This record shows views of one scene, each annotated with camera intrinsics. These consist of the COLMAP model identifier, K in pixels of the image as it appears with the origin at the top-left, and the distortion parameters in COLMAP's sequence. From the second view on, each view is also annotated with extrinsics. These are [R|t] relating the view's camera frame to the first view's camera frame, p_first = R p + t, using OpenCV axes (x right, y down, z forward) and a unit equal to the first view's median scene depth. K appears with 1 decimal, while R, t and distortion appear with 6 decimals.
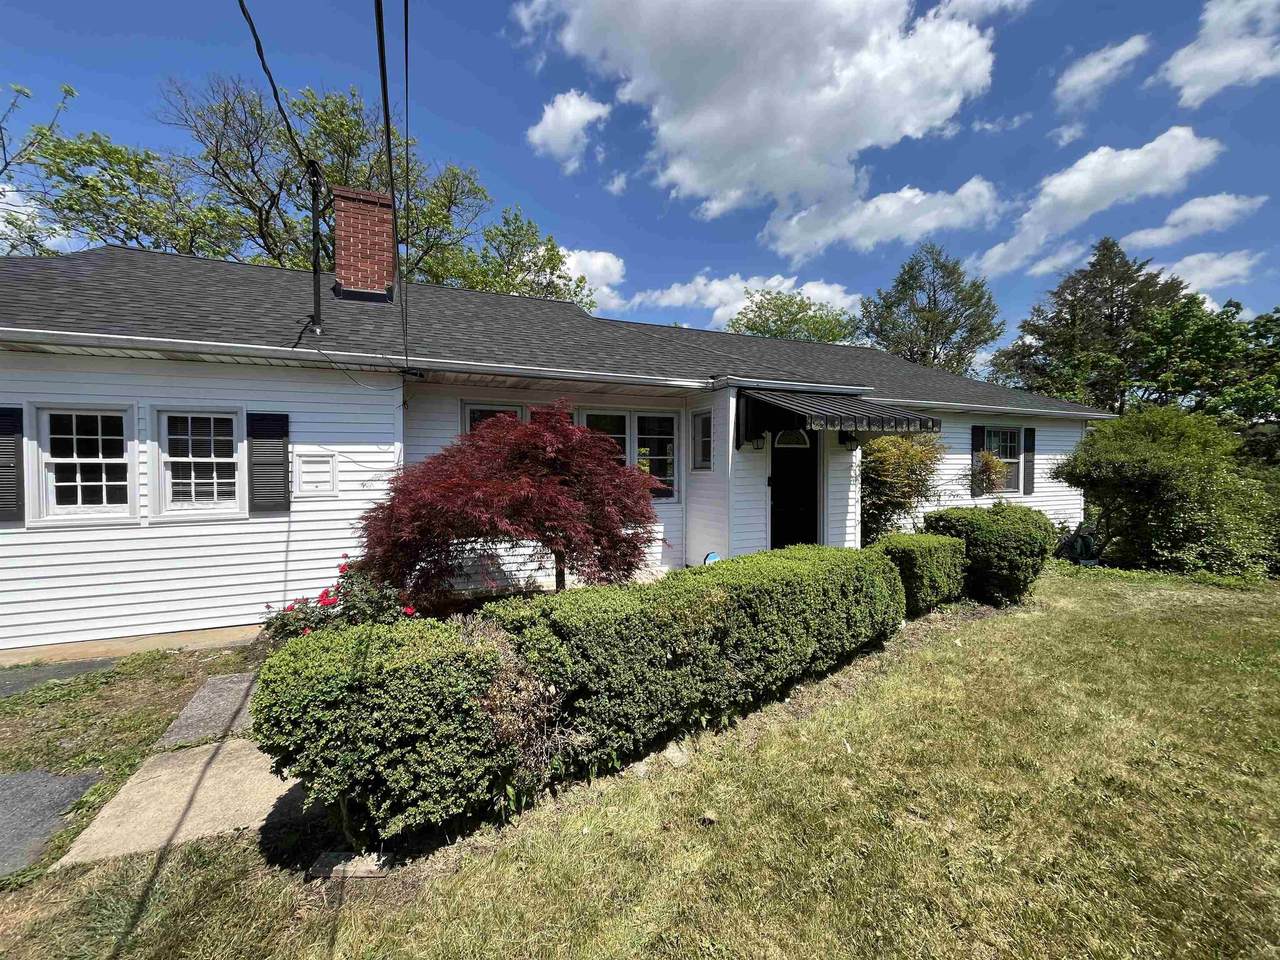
lens RADIAL K [[520.2, 0, 640.0], [0, 520.2, 480.0], [0, 0, 1]] dist [-0.002720, -0.000042]
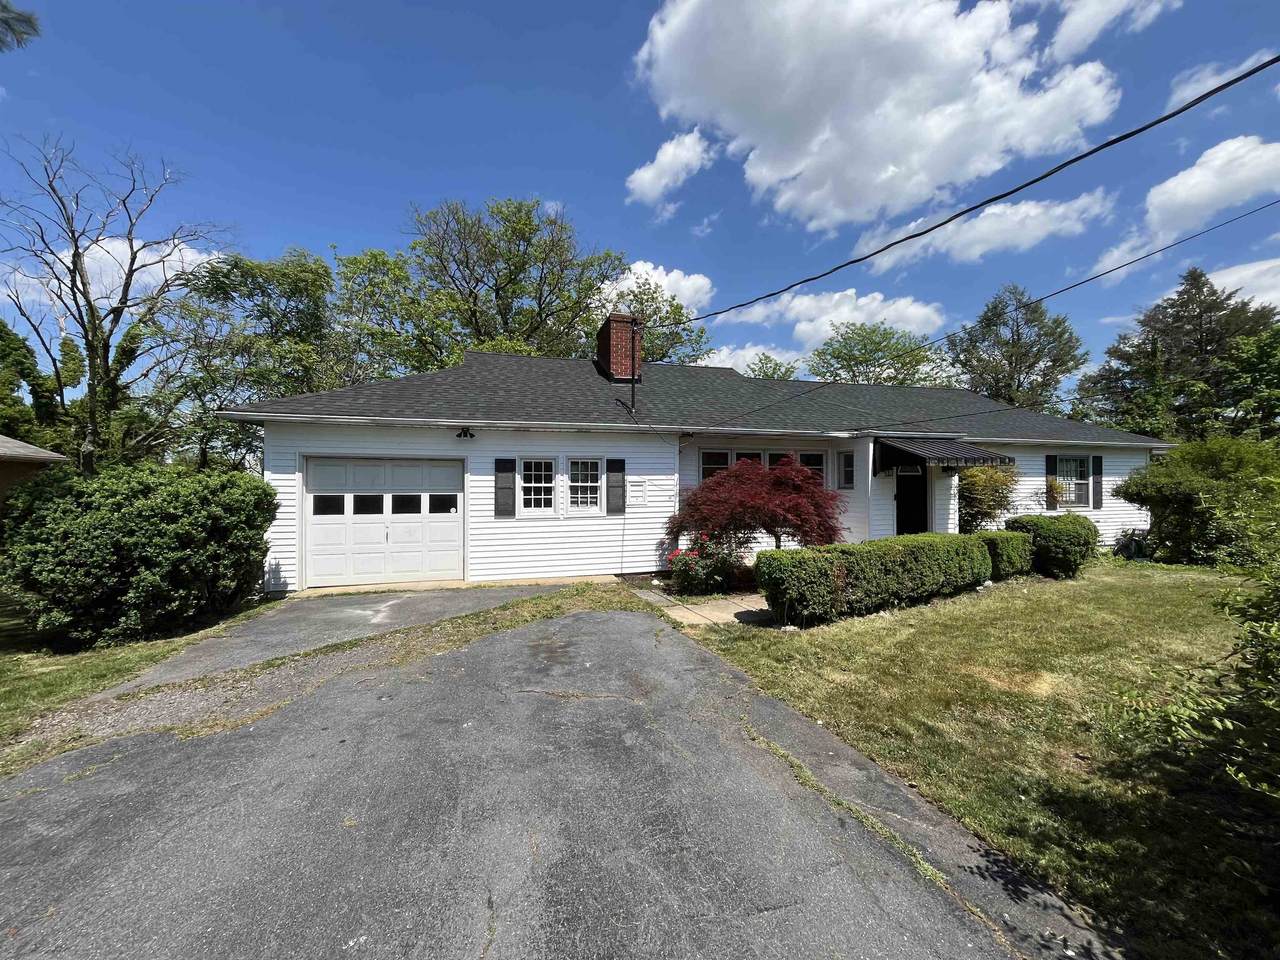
lens RADIAL K [[520.2, 0, 640.0], [0, 520.2, 480.0], [0, 0, 1]] dist [-0.002720, -0.000042]
pose [[0.992147, -0.000350, -0.125079, -0.289631], [-0.003631, 0.999494, -0.031599, 0.002676], [0.125027, 0.031805, 0.991643, -0.580773]]
